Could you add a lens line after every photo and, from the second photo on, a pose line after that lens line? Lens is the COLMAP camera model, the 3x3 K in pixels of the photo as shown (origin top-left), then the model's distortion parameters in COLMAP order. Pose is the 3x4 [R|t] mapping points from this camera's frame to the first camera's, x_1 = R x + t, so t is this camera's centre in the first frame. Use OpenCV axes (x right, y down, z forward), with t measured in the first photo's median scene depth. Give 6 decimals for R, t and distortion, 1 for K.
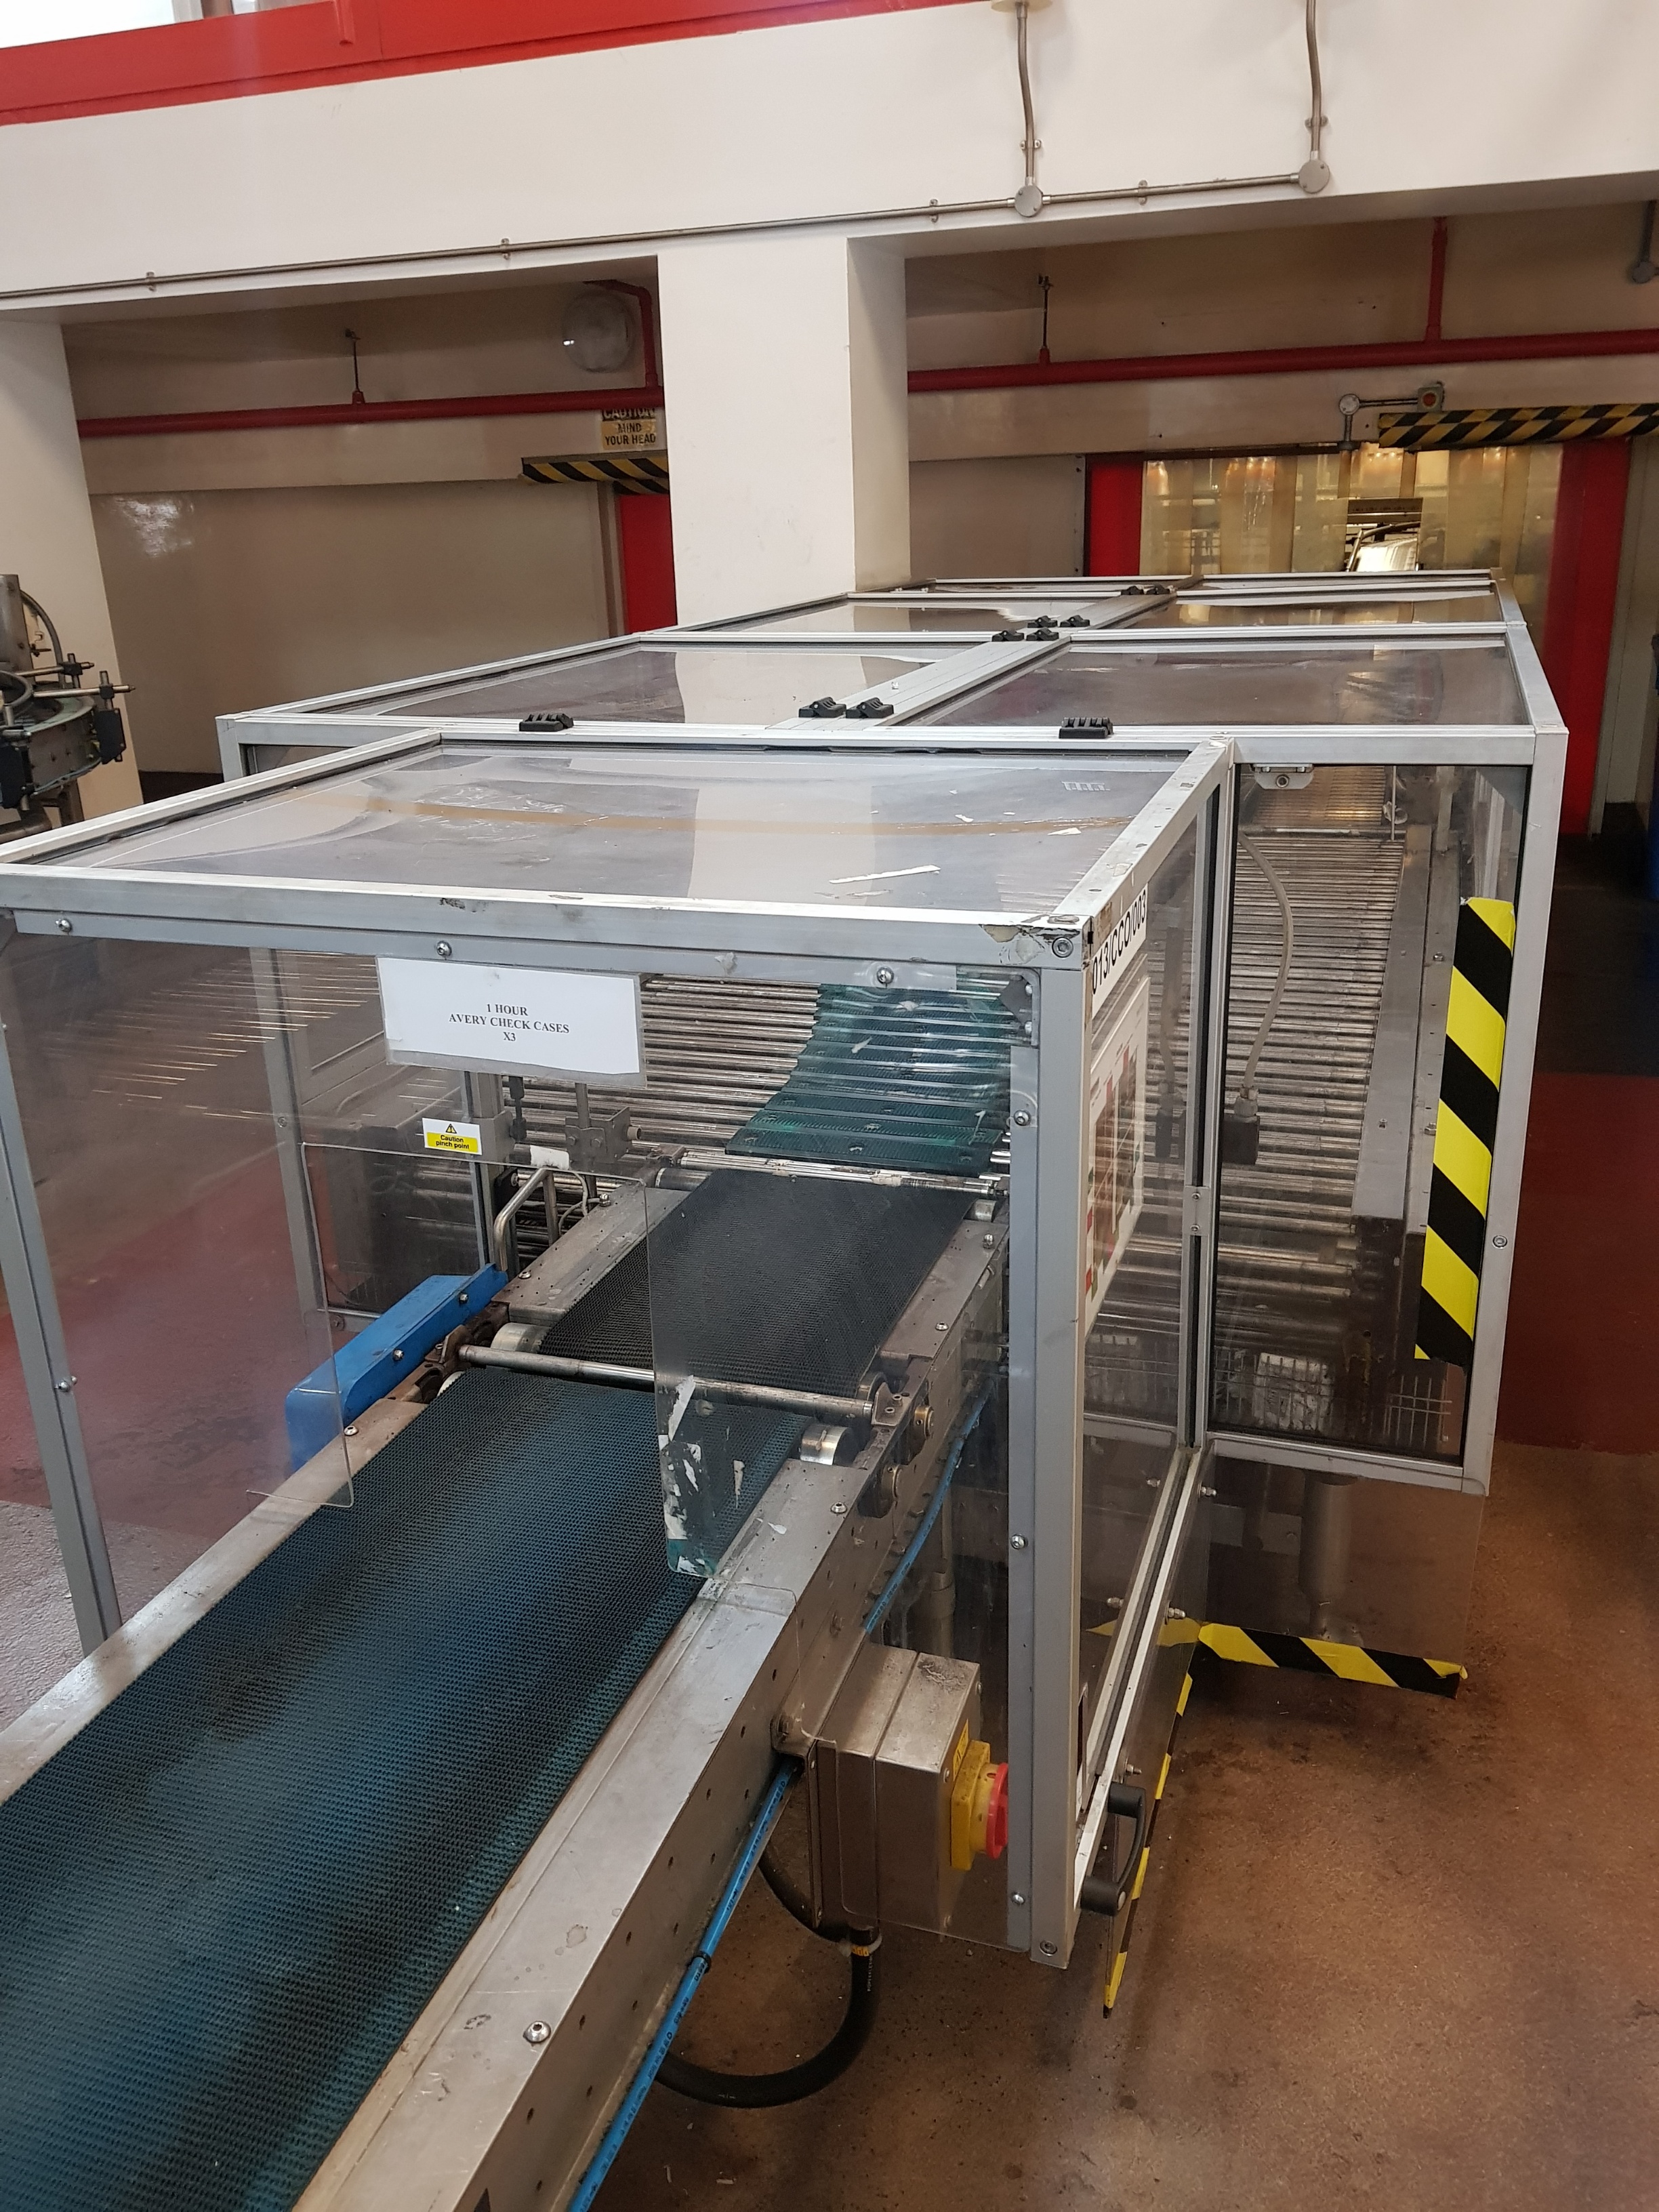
lens RADIAL K [[1770.3, 0, 829.5], [0, 1770.3, 1106.0], [0, 0, 1]] dist [0.000347, -0.009998]
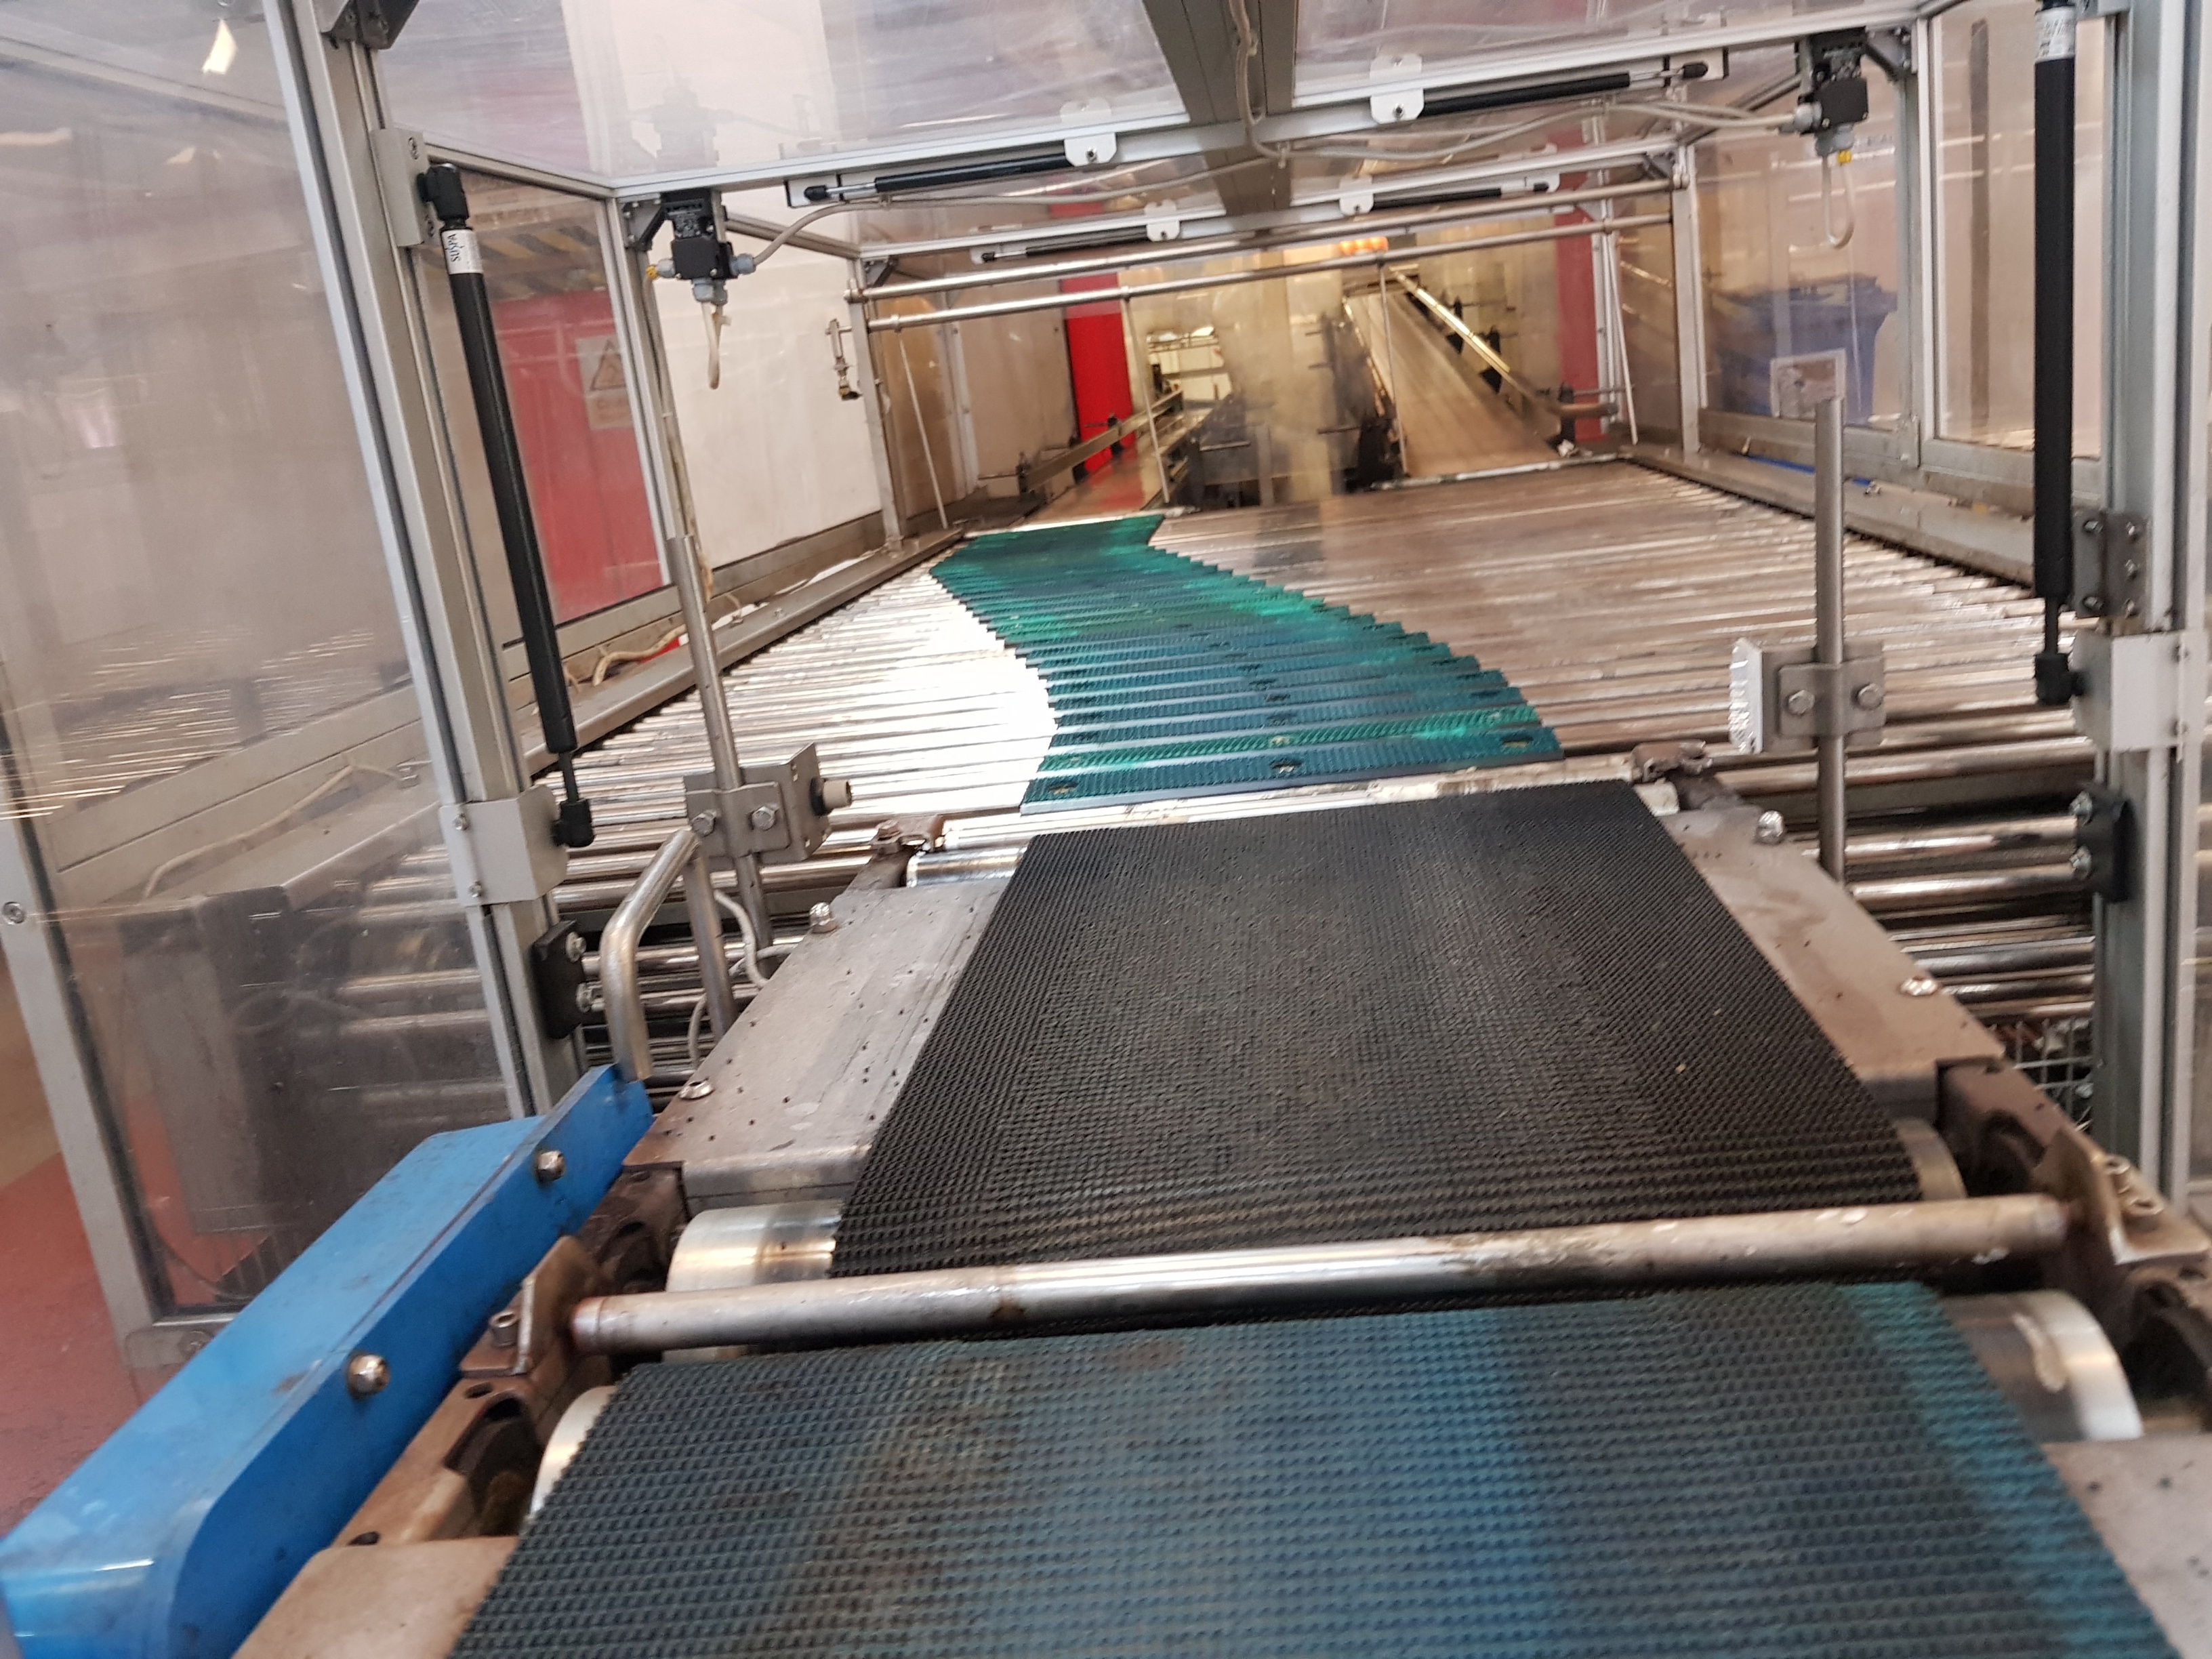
lens RADIAL K [[1770.3, 0, 1106.0], [0, 1770.3, 829.5], [0, 0, 1]] dist [0.000347, -0.009998]
pose [[0.968343, -0.148217, 0.200858, -0.167502], [0.170277, 0.980579, -0.097320, 0.099567], [-0.182532, 0.128440, 0.974774, 0.669414]]
